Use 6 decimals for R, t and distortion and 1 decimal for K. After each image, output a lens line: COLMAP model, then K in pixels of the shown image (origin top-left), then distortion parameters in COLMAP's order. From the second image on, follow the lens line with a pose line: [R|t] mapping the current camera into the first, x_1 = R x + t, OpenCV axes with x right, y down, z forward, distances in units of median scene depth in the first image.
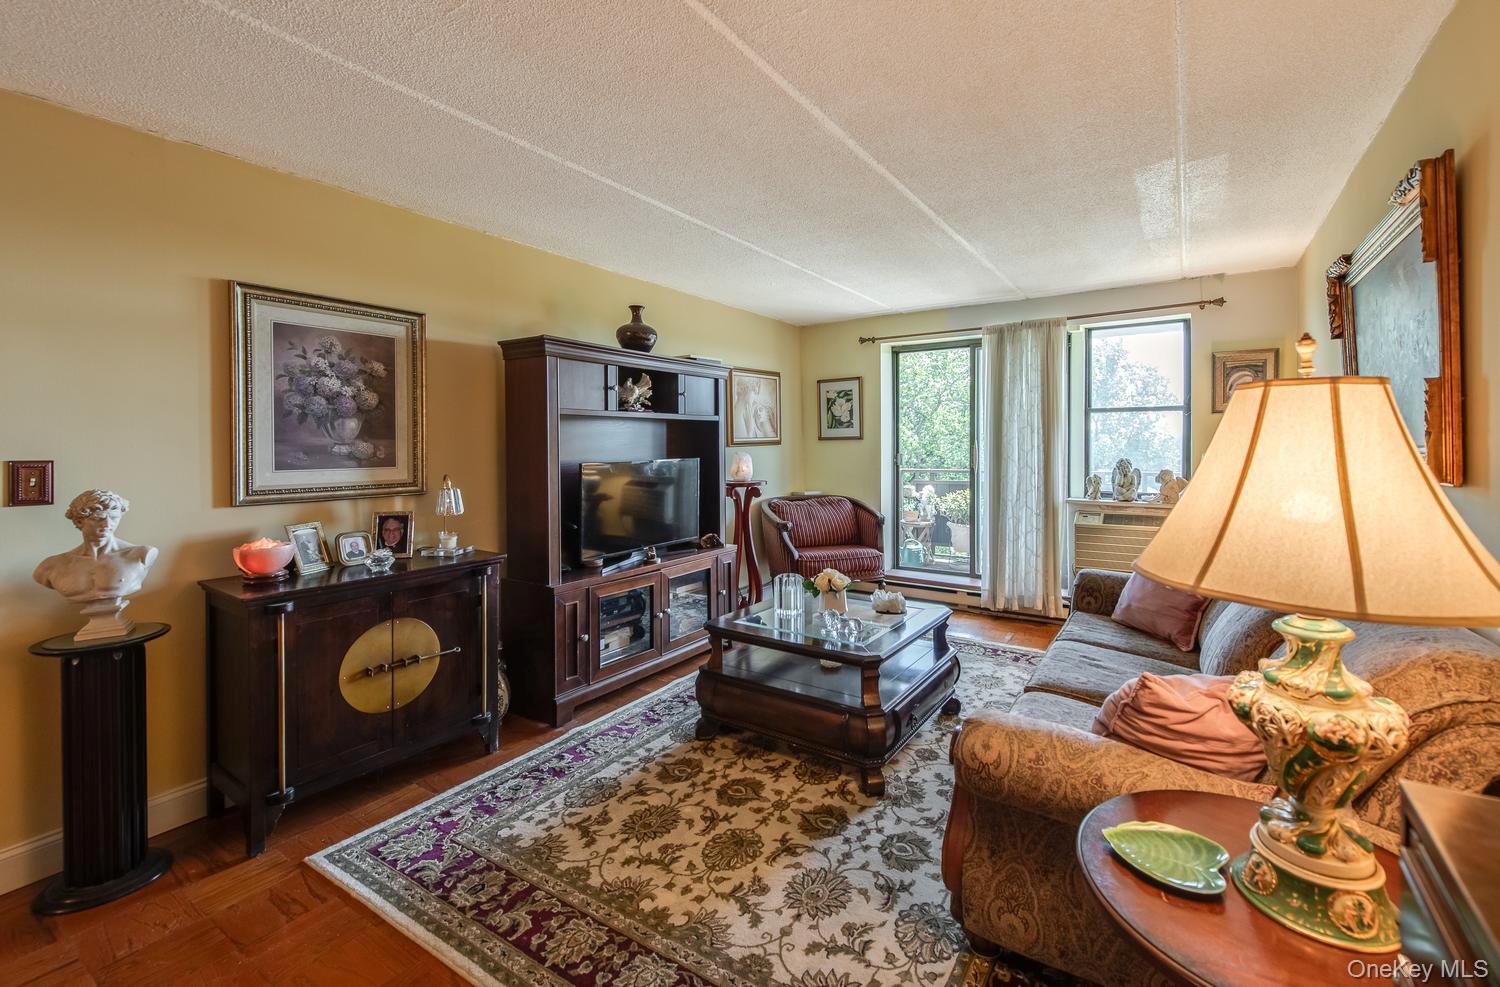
lens RADIAL K [[626.2, 0, 799.5], [0, 626.2, 447.6], [0, 0, 1]] dist [0.008779, -0.002834]
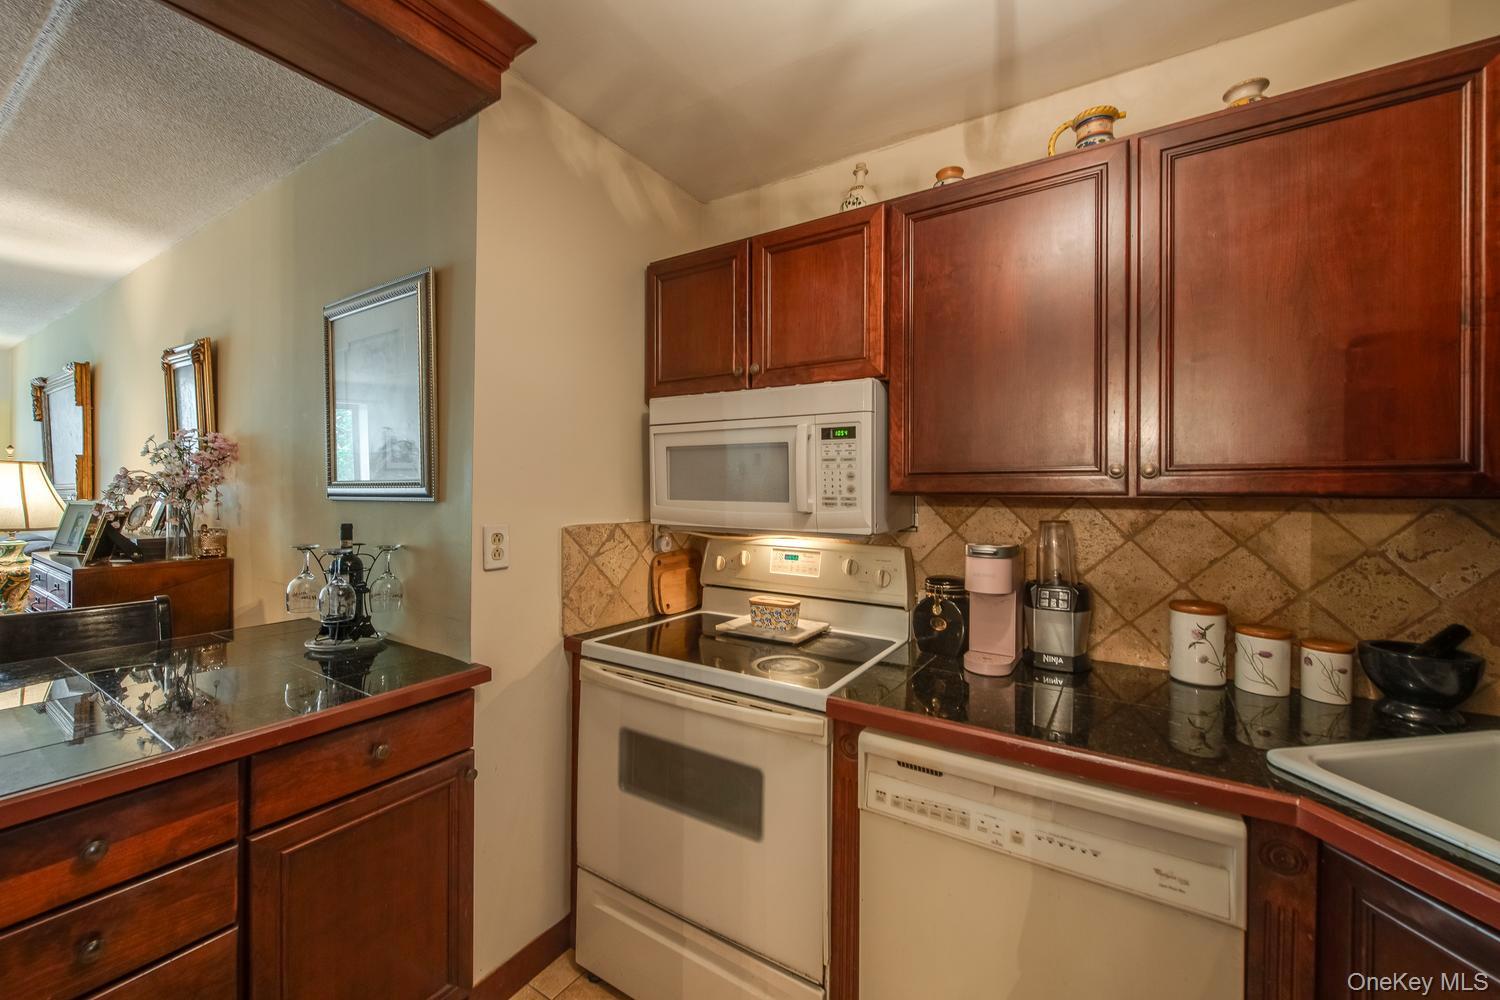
lens RADIAL K [[595.5, 0, 750.9], [0, 595.5, 490.9], [0, 0, 1]] dist [0.009948, -0.004098]
pose [[0.011952, 0.002941, 0.999924, -0.716650], [-0.010881, 0.999937, -0.002811, 0.001493], [-0.999869, -0.010846, 0.011983, -0.915339]]
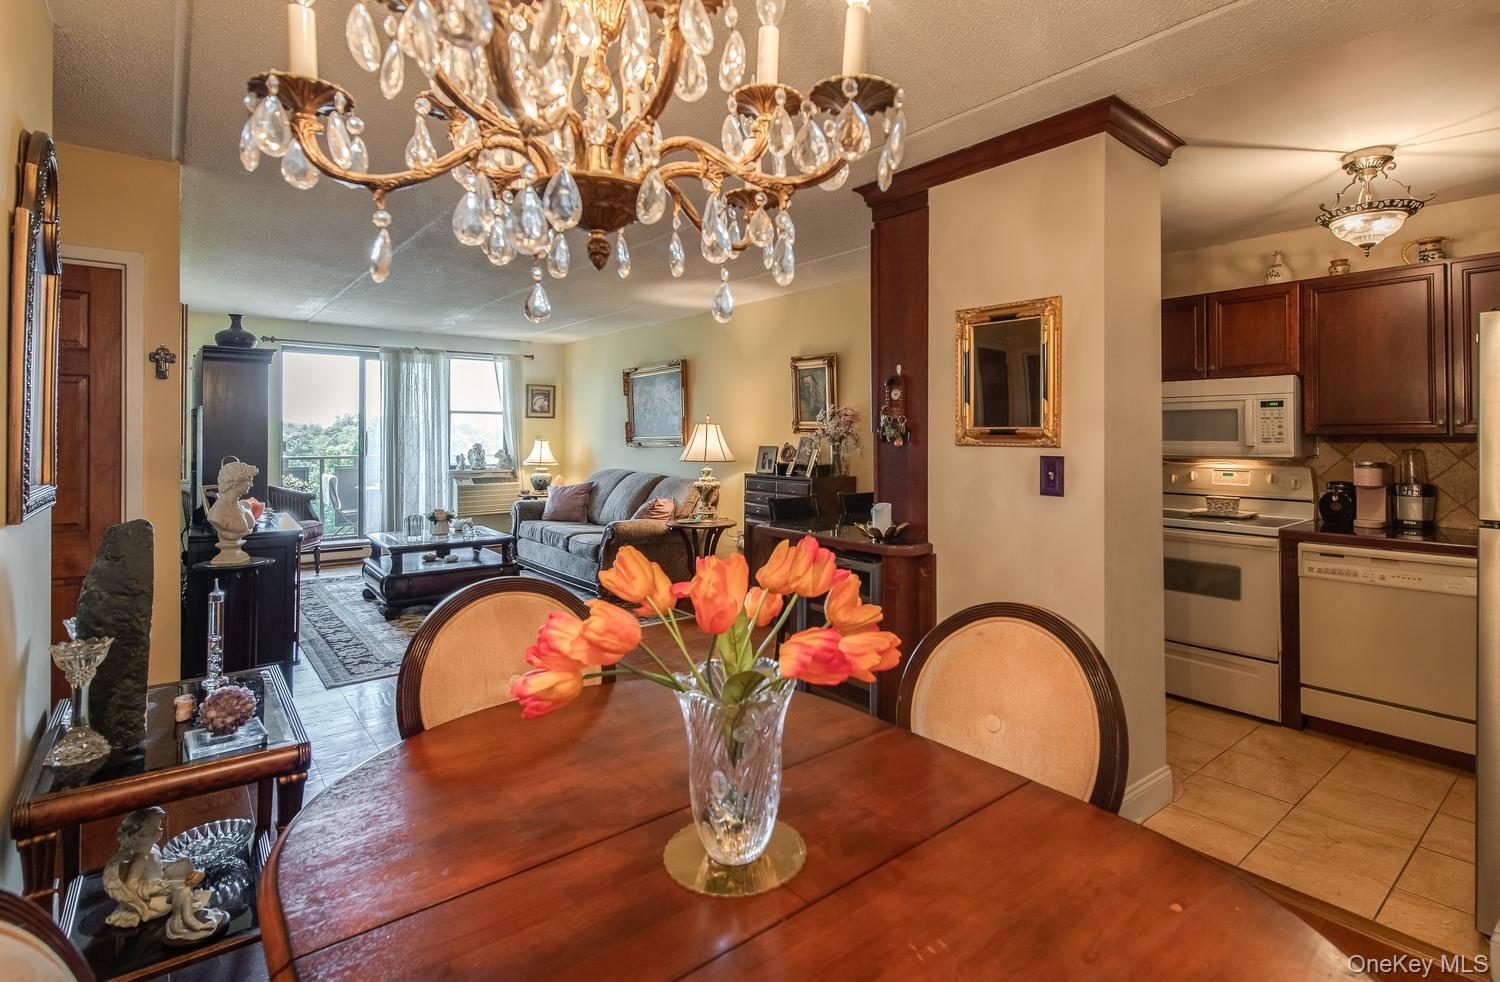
lens RADIAL K [[723.2, 0, 776.8], [0, 723.2, 434.4], [0, 0, 1]] dist [0.006289, -0.000444]
pose [[0.318064, 0.005611, 0.948053, -1.727174], [-0.001069, 0.999984, -0.005559, 0.007245], [-0.948069, 0.000755, 0.318065, -0.541115]]
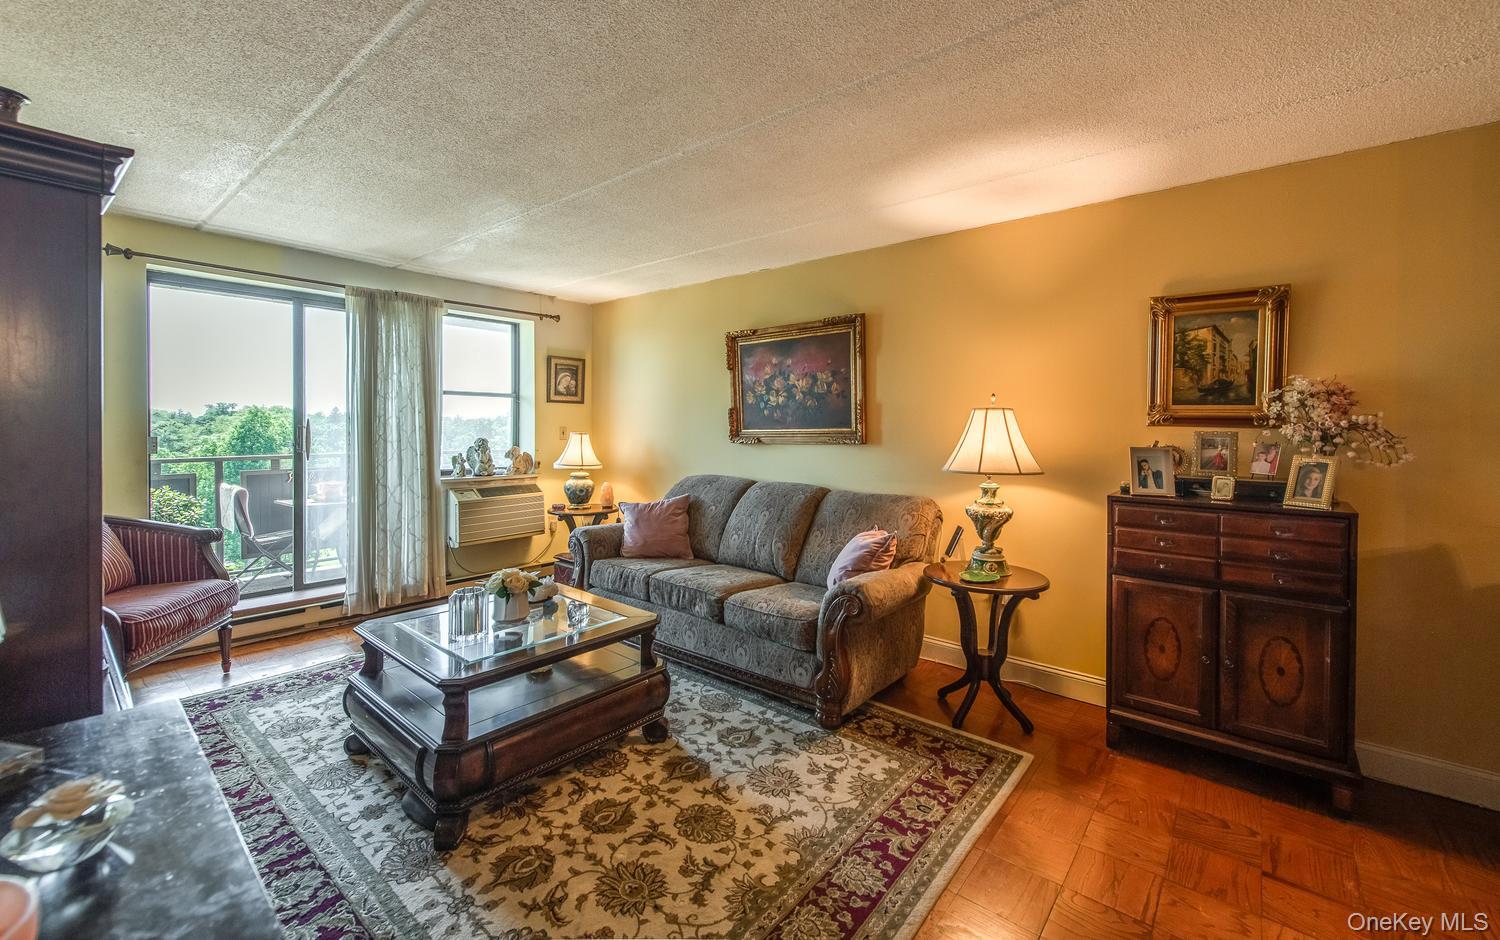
lens RADIAL K [[608.5, 0, 768.6], [0, 608.5, 431.8], [0, 0, 1]] dist [0.009733, -0.000934]
pose [[0.129013, -0.005406, 0.991628, -0.857914], [-0.002038, 0.999982, 0.005717, -0.001613], [-0.991641, -0.002759, 0.128999, 0.617959]]
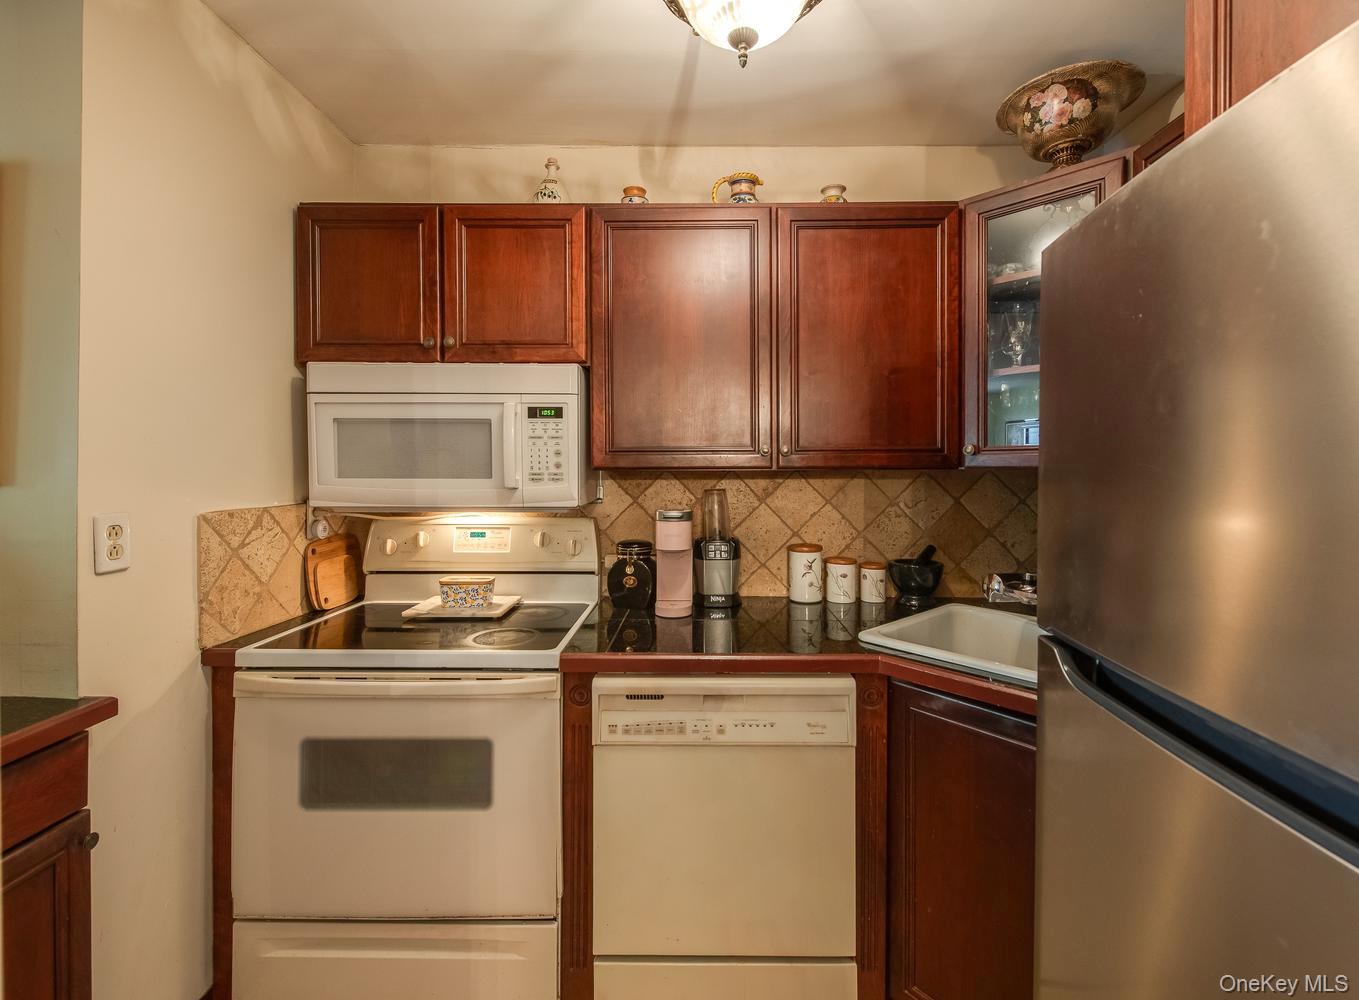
lens RADIAL K [[621.5, 0, 699.1], [0, 621.5, 467.8], [0, 0, 1]] dist [0.009904, -0.002218]
pose [[-0.522672, 0.001510, 0.852533, -0.770575], [-0.001320, 0.999996, -0.002580, 0.001277], [-0.852533, -0.002474, -0.522667, -0.788895]]
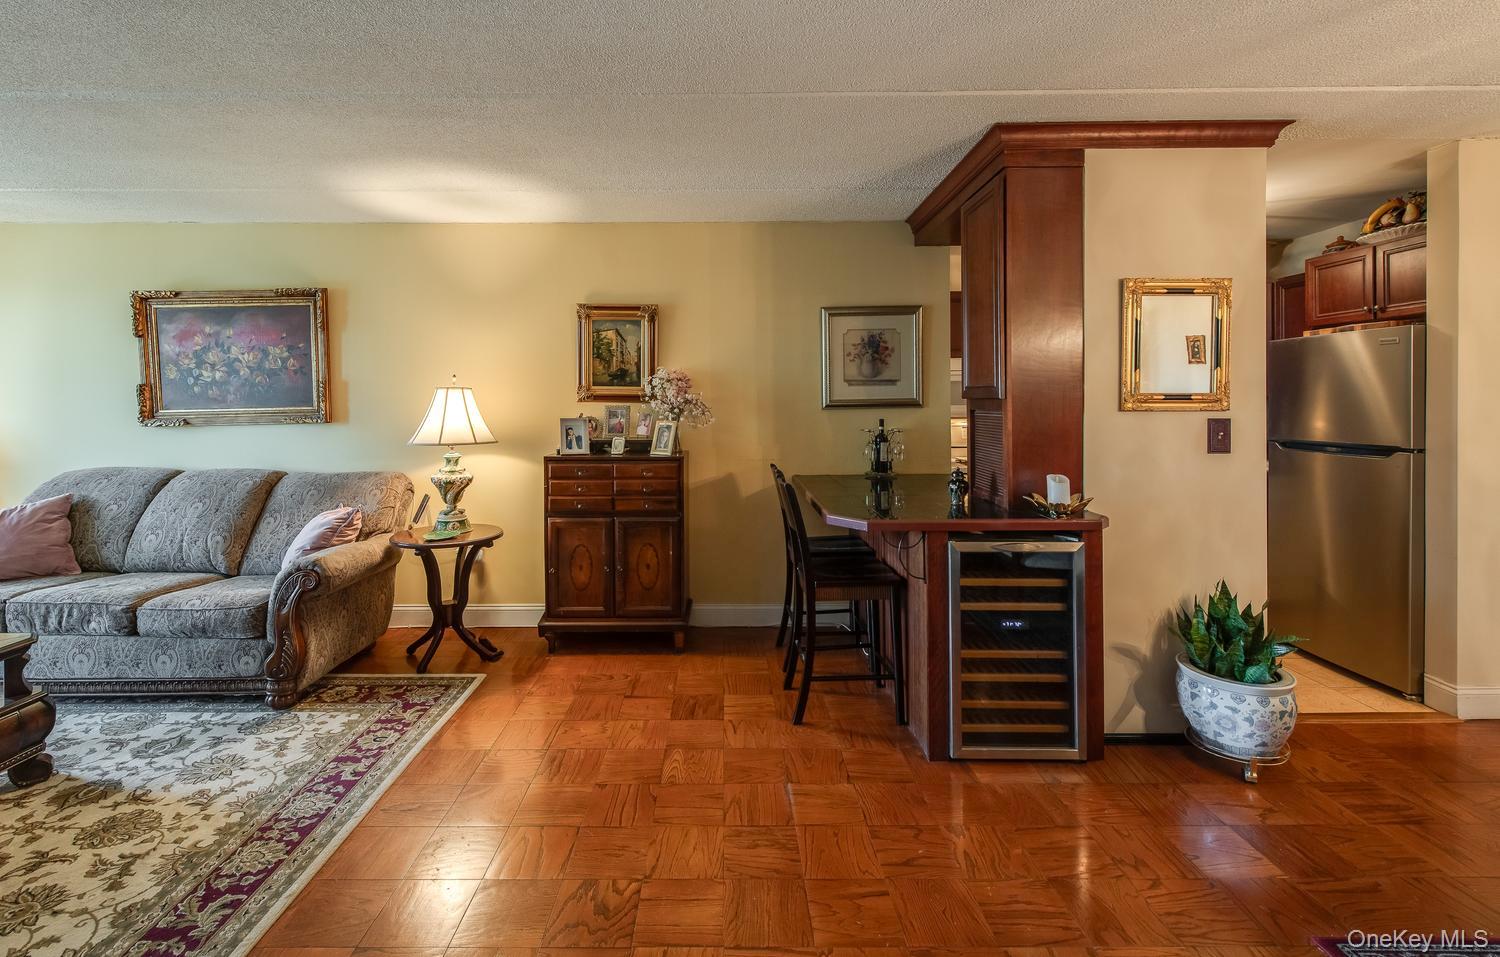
lens RADIAL K [[650.7, 0, 726.2], [0, 650.7, 404.2], [0, 0, 1]] dist [0.011951, -0.004465]
pose [[-0.519730, 0.002958, 0.854325, -1.156707], [0.010171, 0.999945, 0.002725, -0.002311], [-0.854270, 0.010106, -0.519731, 0.577898]]
